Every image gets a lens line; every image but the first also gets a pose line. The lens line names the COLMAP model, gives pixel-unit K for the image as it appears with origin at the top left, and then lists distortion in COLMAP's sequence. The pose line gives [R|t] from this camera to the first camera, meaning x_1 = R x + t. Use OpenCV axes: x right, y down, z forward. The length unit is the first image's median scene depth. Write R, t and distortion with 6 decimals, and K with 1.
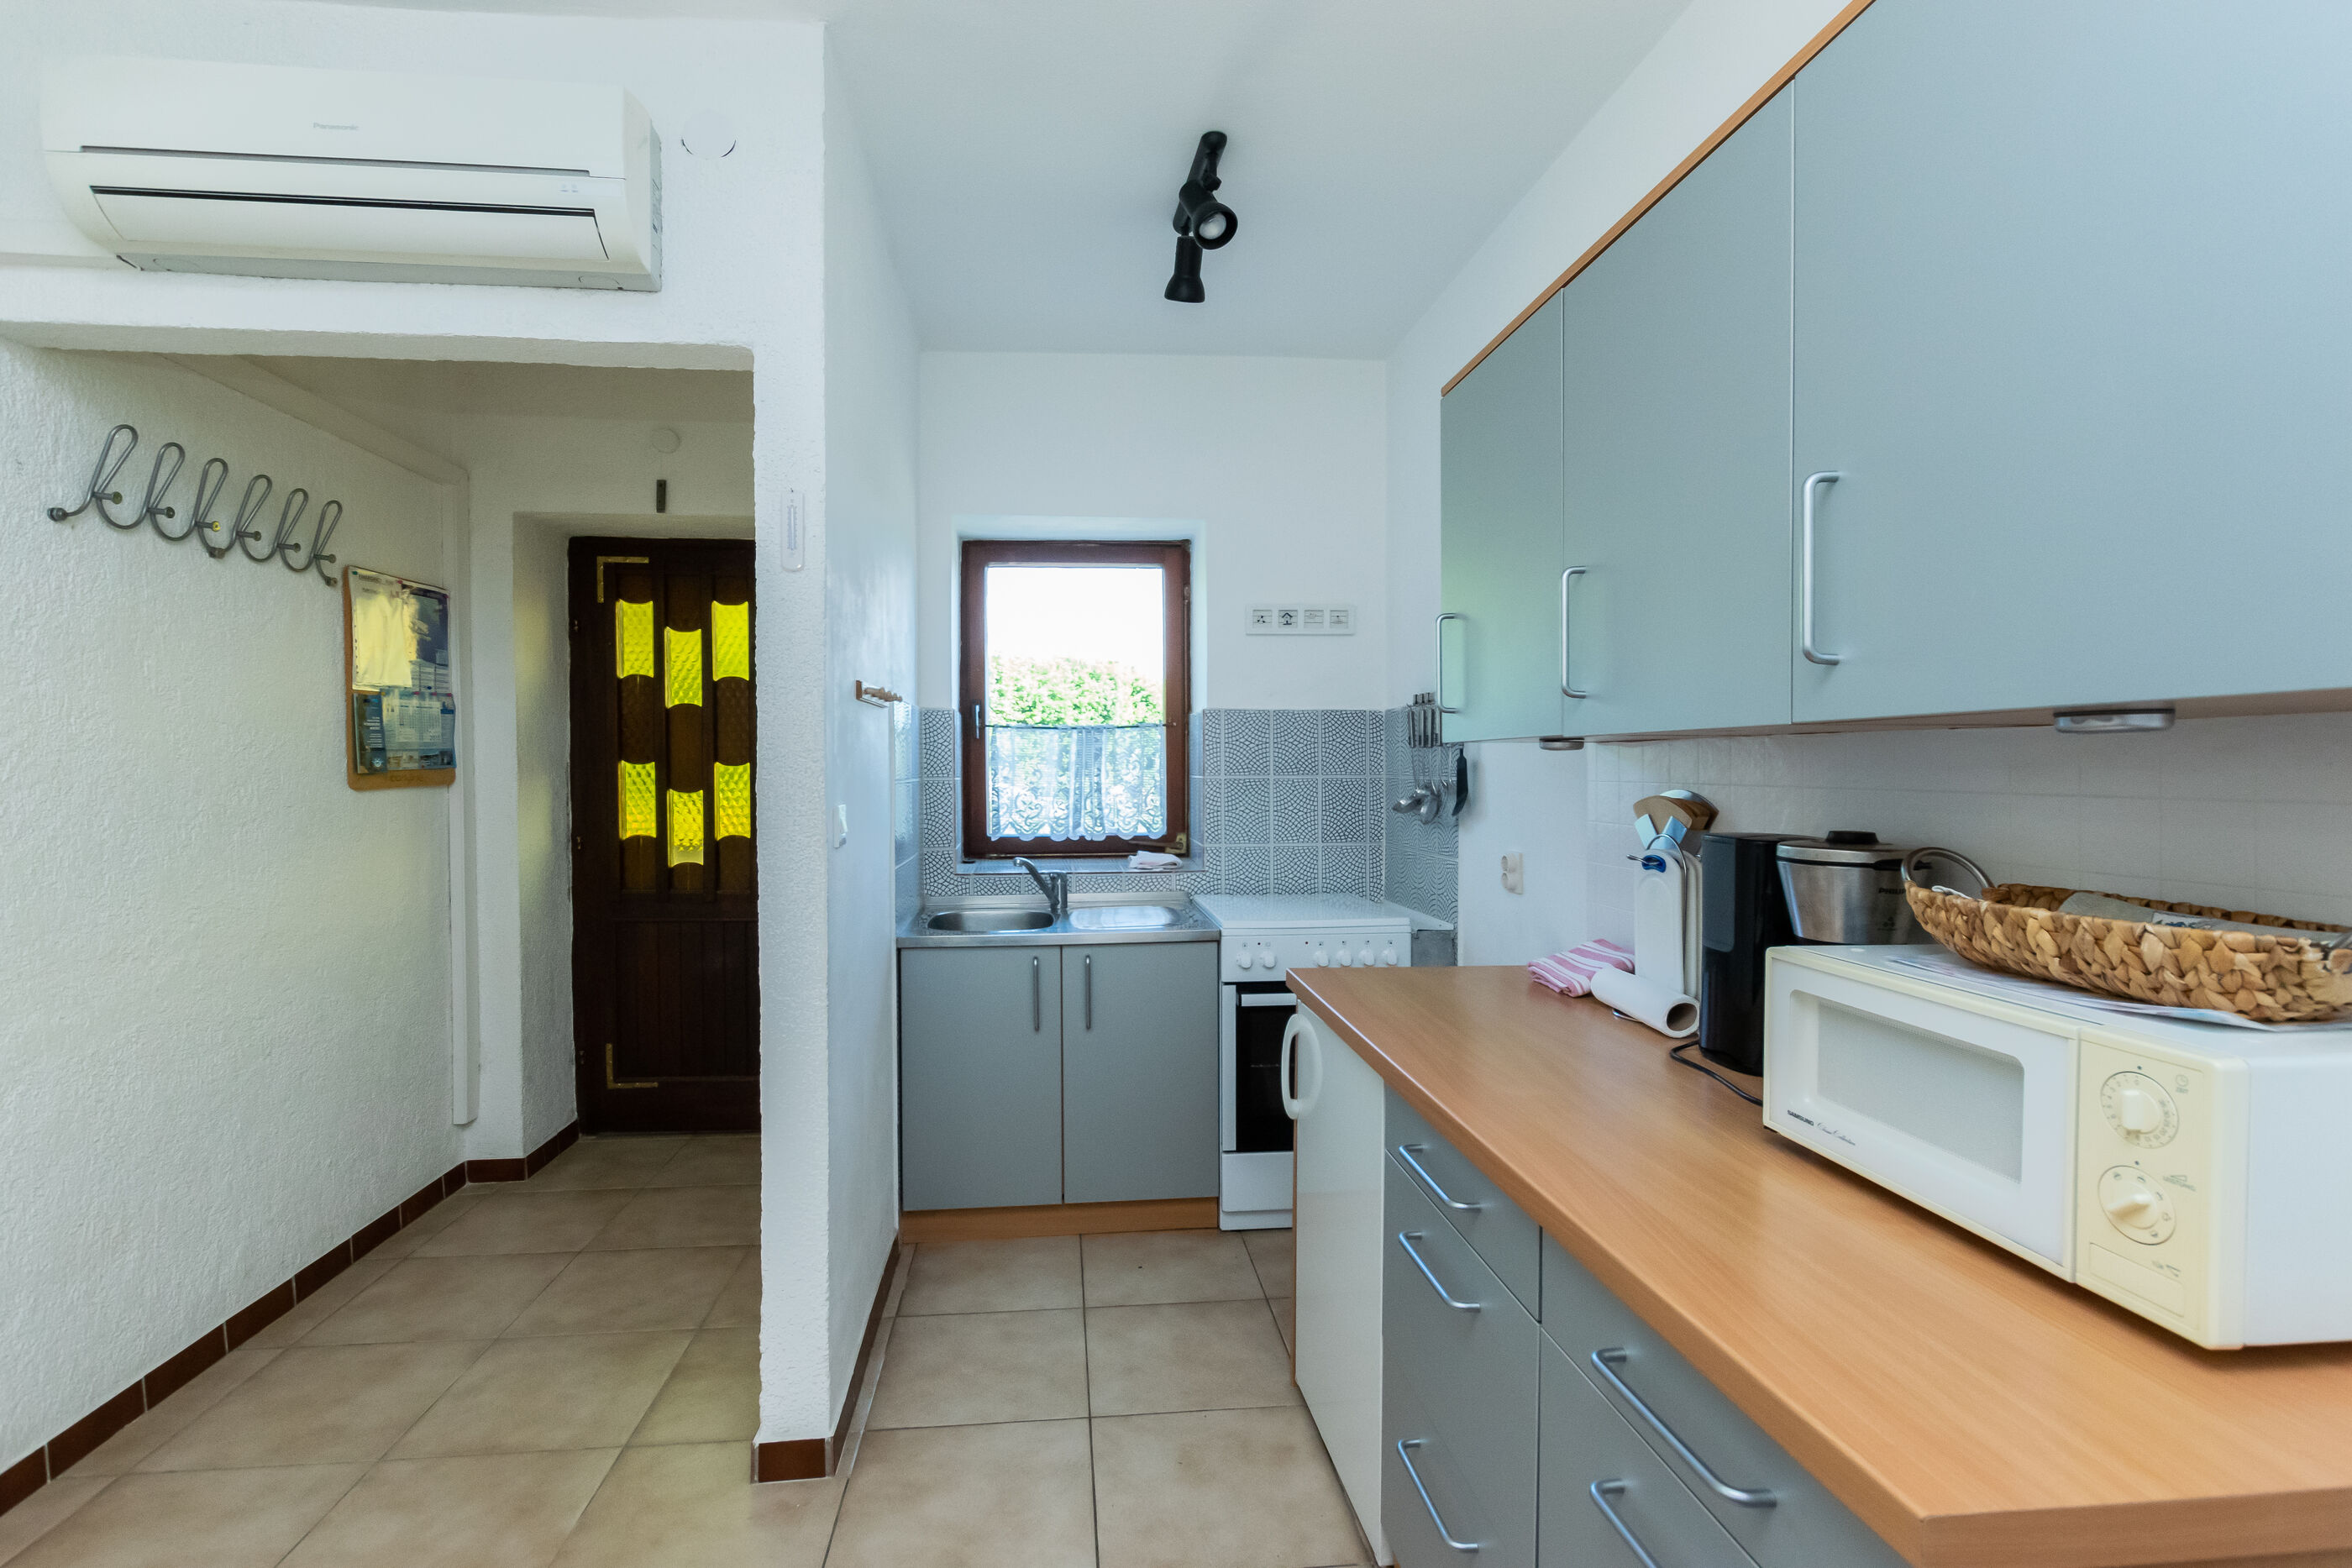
lens RADIAL K [[1004.9, 0, 1157.8], [0, 1004.9, 789.1], [0, 0, 1]] dist [-0.001889, -0.000520]
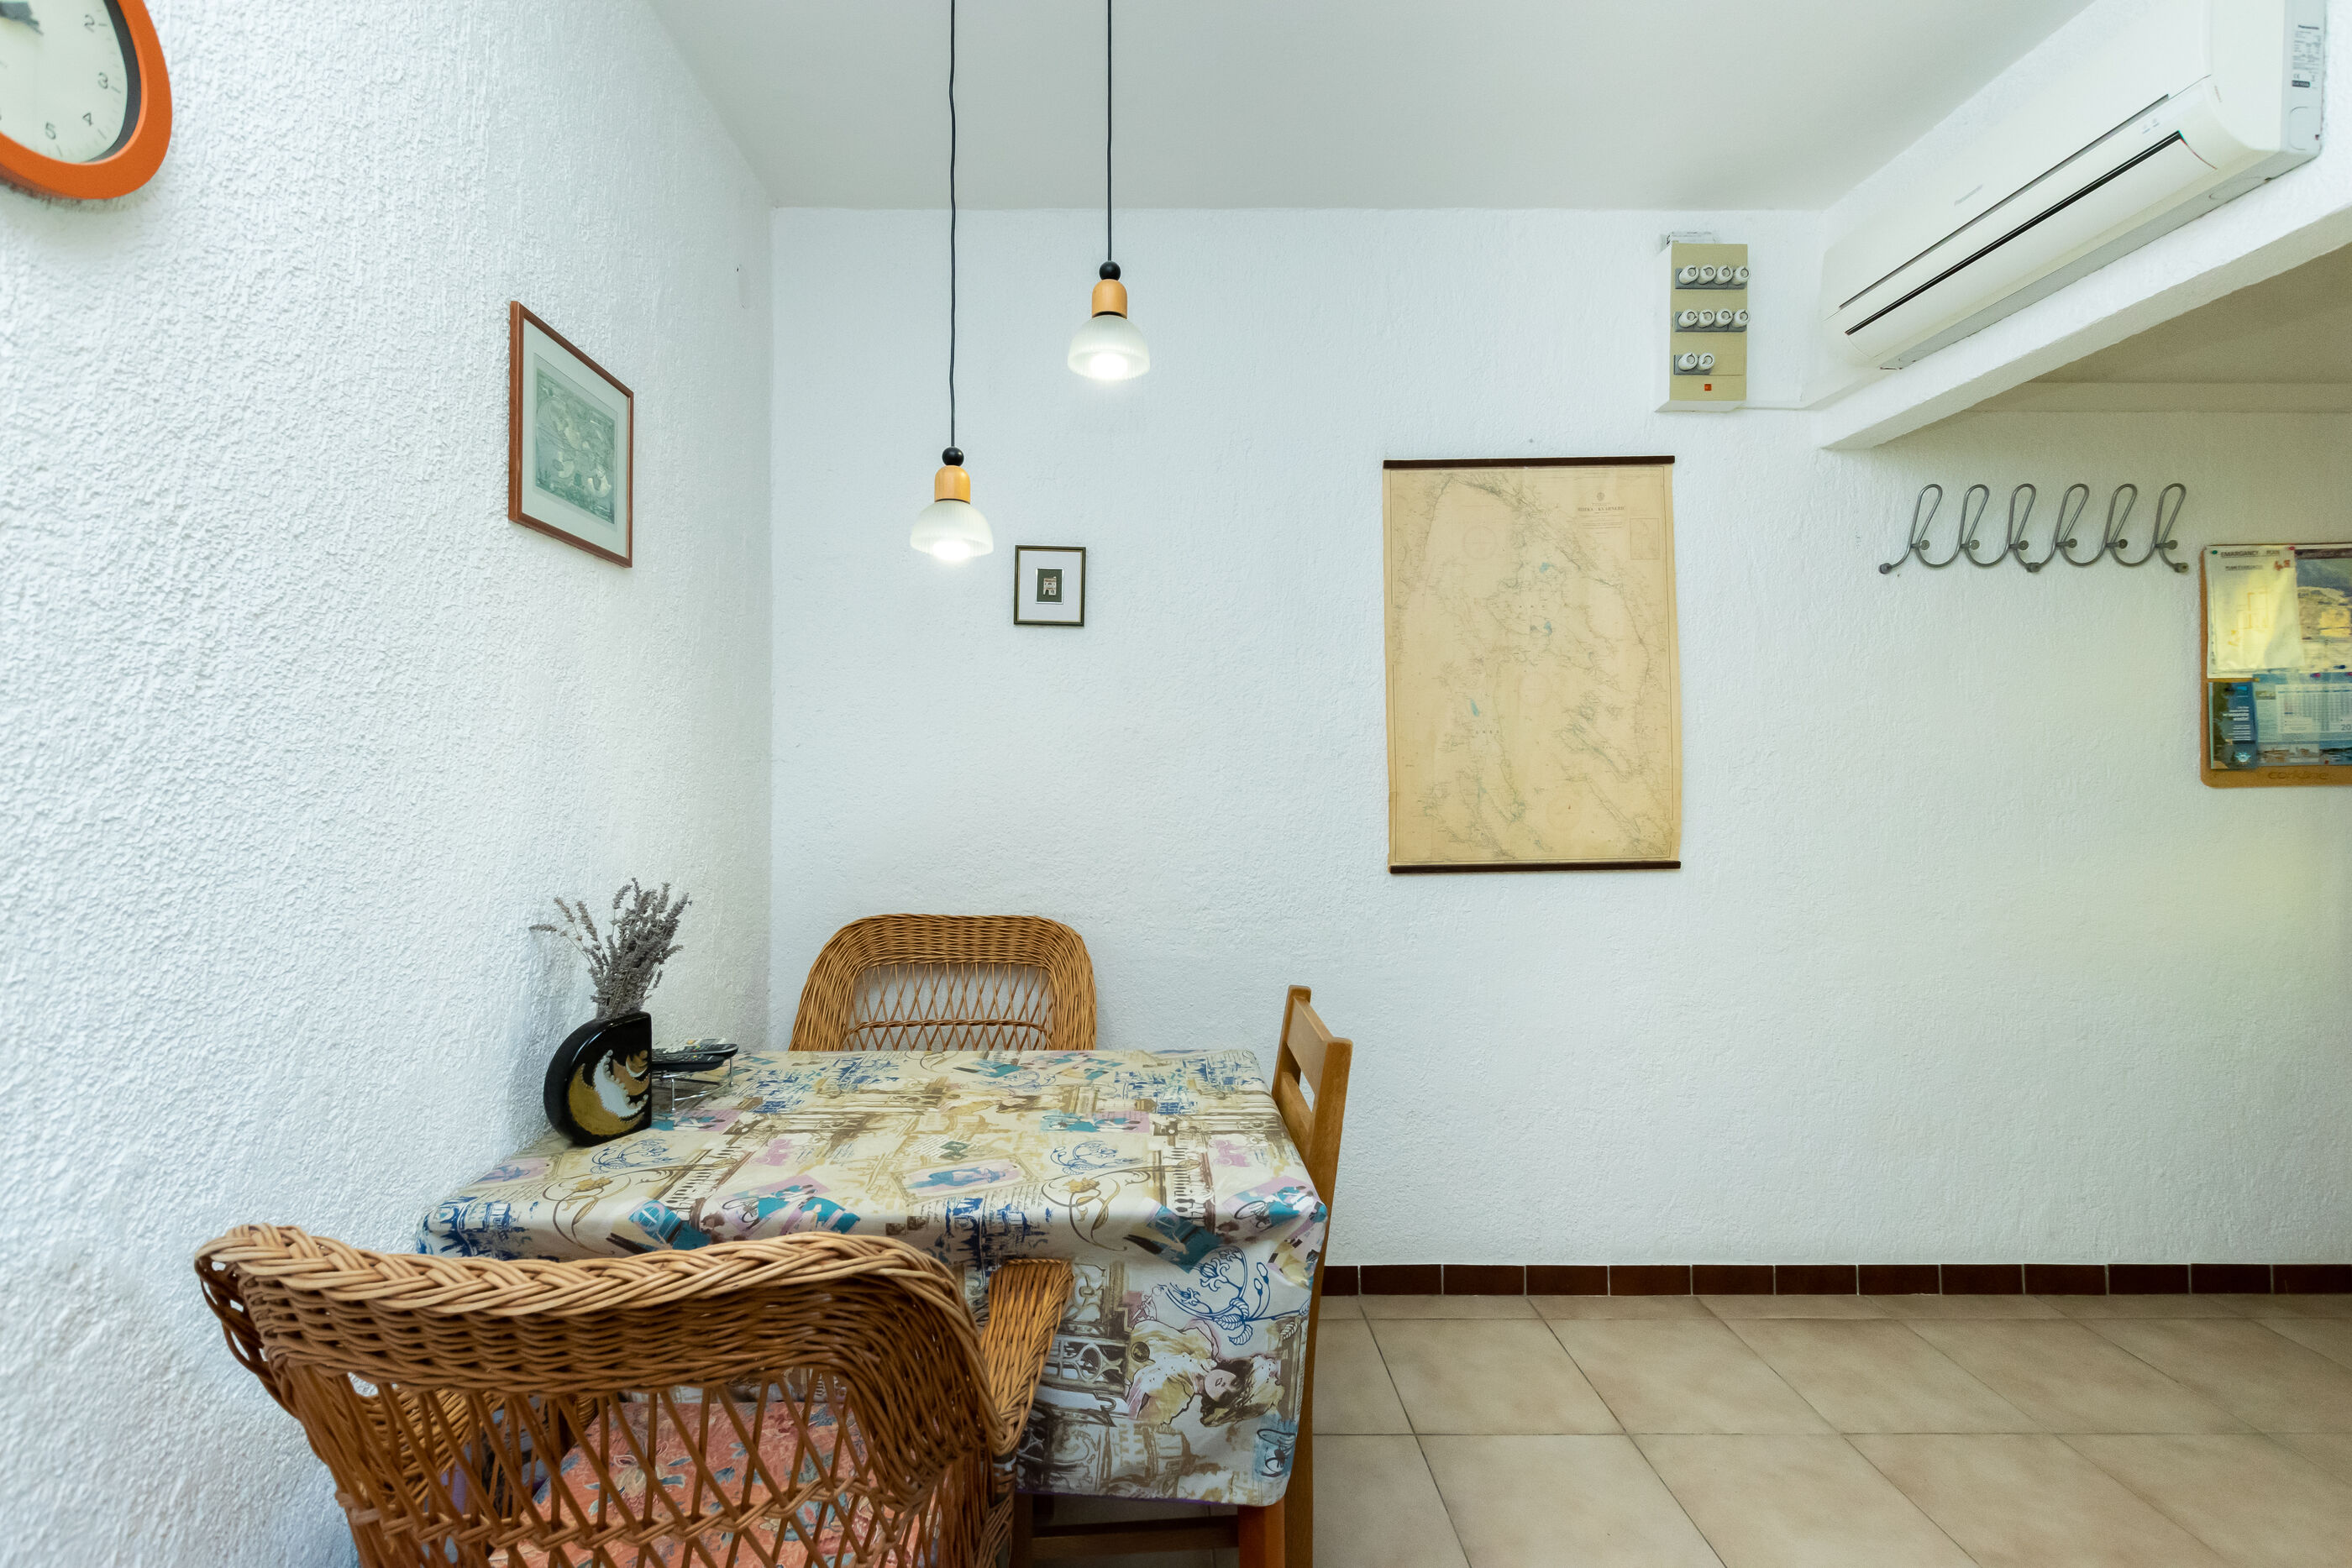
lens RADIAL K [[1004.9, 0, 1157.8], [0, 1004.9, 789.1], [0, 0, 1]] dist [-0.001889, -0.000520]
pose [[-0.034889, 0.027461, -0.999014, 0.170394], [-0.025817, 0.999264, 0.028370, 0.001957], [0.999058, 0.026781, -0.034155, 0.064220]]
